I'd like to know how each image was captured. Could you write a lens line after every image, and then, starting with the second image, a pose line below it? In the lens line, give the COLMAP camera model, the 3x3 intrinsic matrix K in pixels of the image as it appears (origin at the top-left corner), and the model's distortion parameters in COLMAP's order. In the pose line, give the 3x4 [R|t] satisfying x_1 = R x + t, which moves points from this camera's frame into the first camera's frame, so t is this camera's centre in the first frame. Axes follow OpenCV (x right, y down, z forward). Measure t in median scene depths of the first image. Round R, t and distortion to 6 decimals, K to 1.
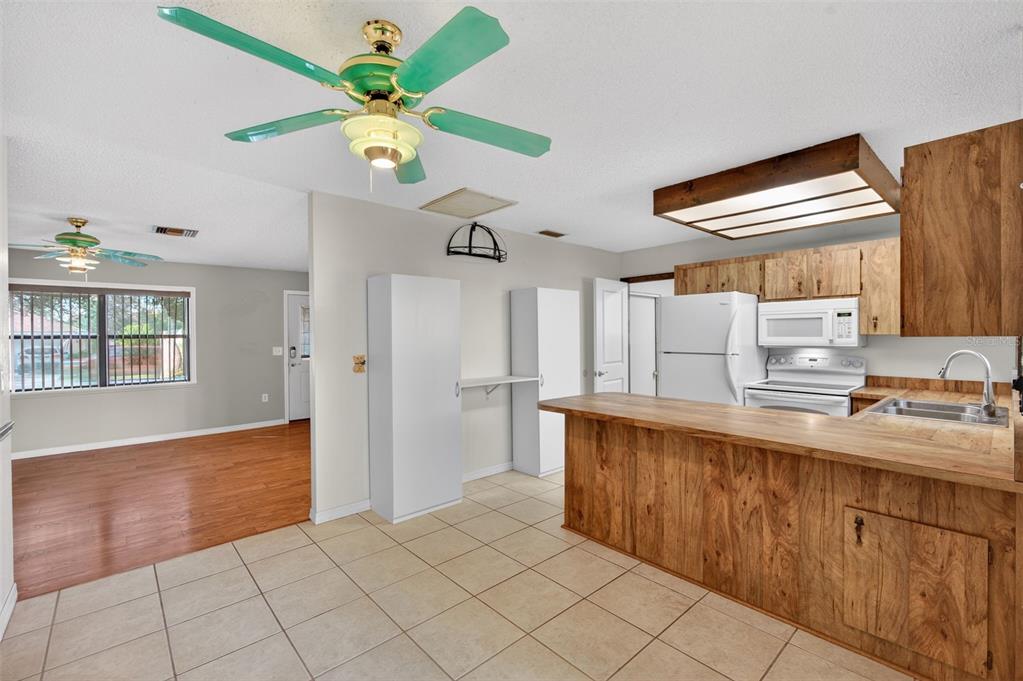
lens RADIAL K [[443.5, 0, 514.1], [0, 443.5, 341.0], [0, 0, 1]] dist [-0.000315, -0.000034]
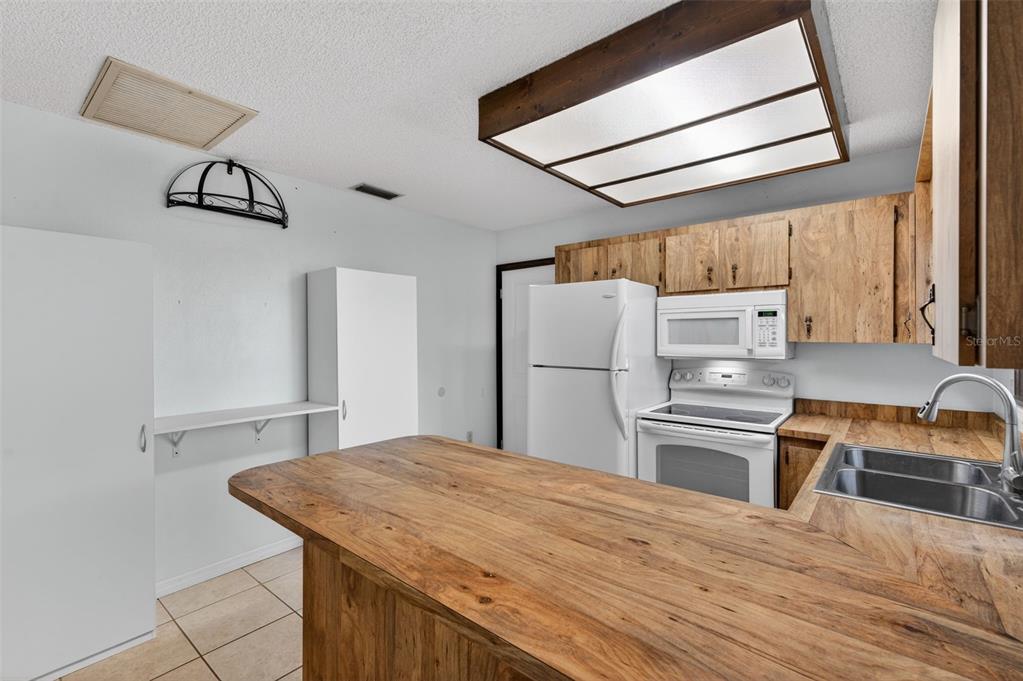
lens RADIAL K [[452.0, 0, 514.9], [0, 452.0, 341.7], [0, 0, 1]] dist [0.000966, 0.000199]
pose [[0.988567, 0.002361, 0.150765, 0.229518], [-0.002158, 0.999997, -0.001511, -0.012501], [-0.150768, 0.001168, 0.988568, 0.335518]]
